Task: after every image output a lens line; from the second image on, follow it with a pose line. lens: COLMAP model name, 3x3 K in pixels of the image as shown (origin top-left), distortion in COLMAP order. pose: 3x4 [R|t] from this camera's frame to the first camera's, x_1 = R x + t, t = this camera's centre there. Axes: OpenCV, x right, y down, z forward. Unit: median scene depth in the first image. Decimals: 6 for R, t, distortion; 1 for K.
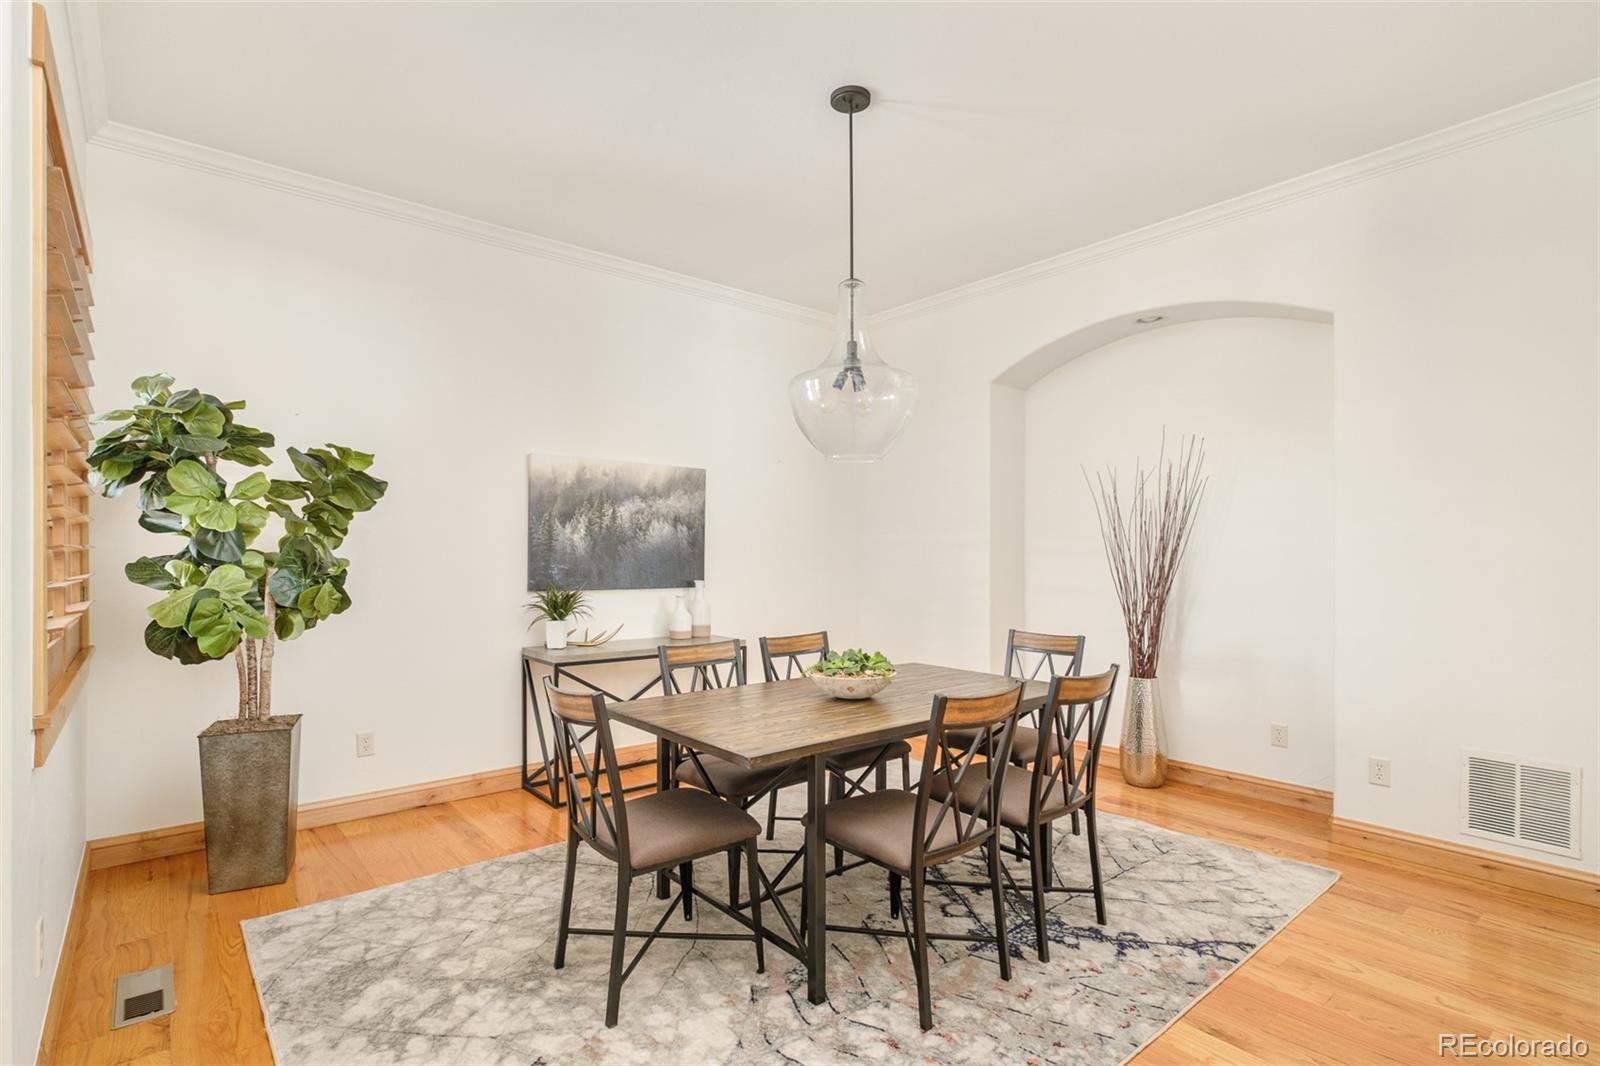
lens RADIAL K [[761.5, 0, 797.7], [0, 761.5, 549.5], [0, 0, 1]] dist [-0.006854, -0.000010]
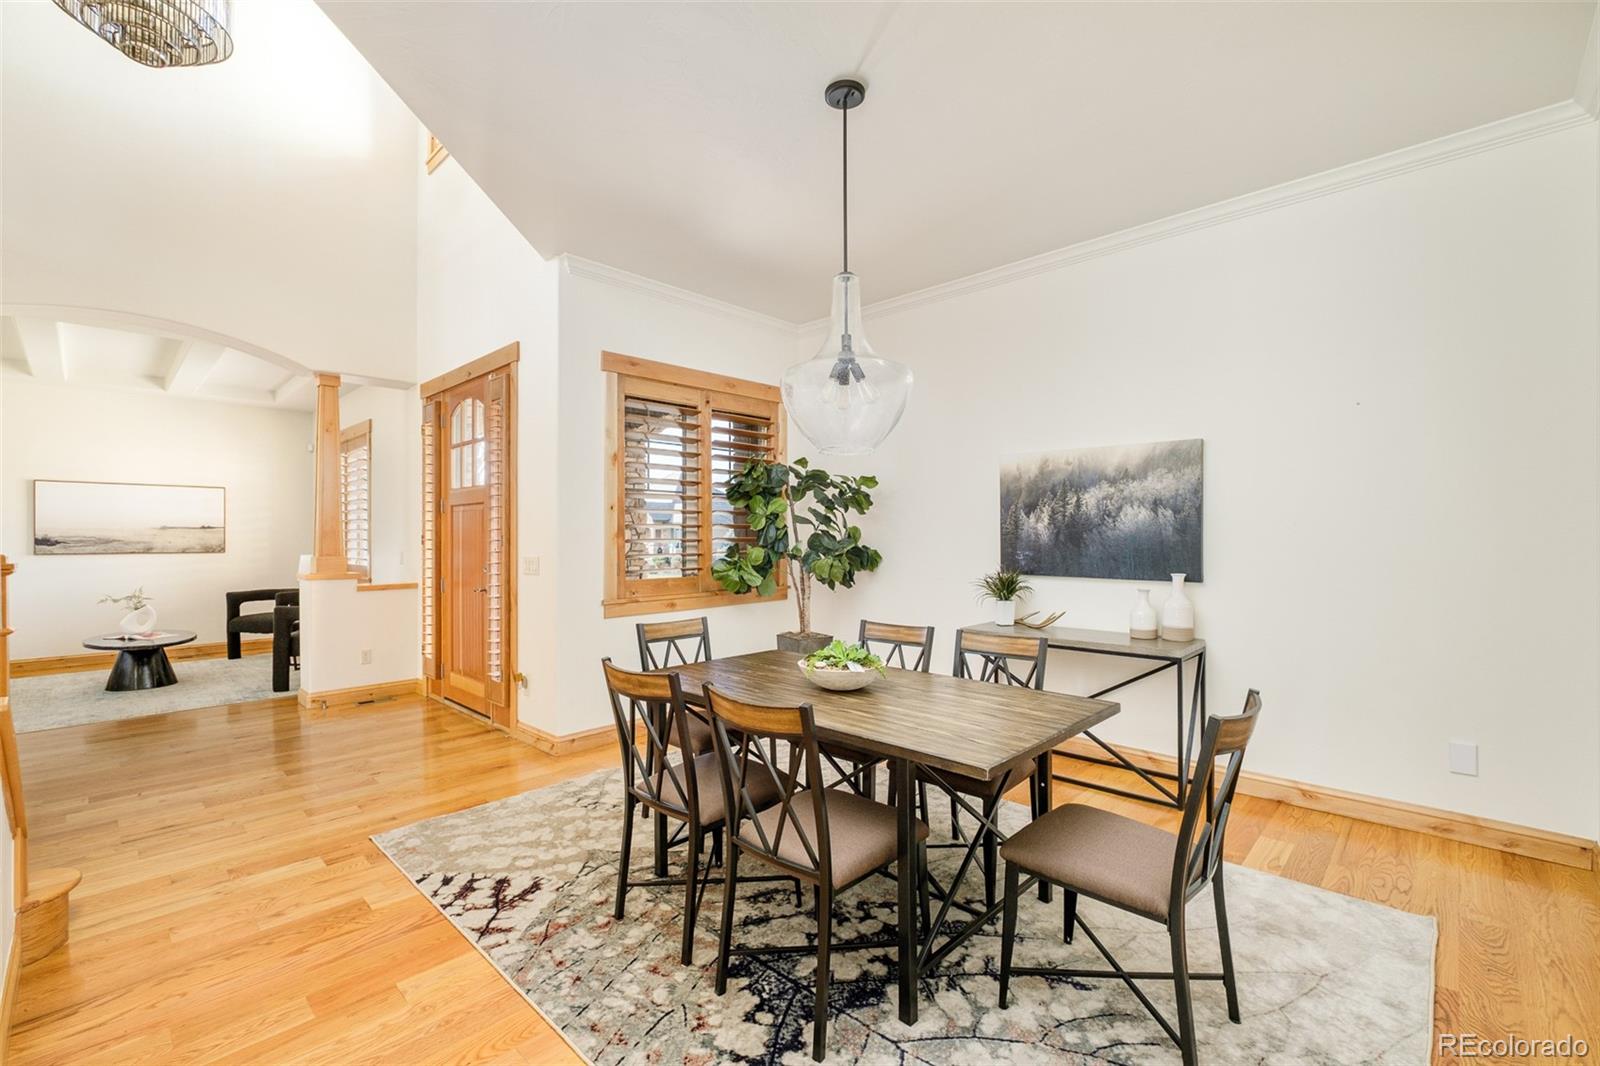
lens RADIAL K [[693.2, 0, 801.4], [0, 693.2, 532.5], [0, 0, 1]] dist [-0.008759, 0.000864]
pose [[0.115624, -0.007869, -0.993262, 0.623264], [0.007569, 0.999947, -0.007041, -0.002721], [0.993264, -0.006704, 0.115678, 0.536703]]
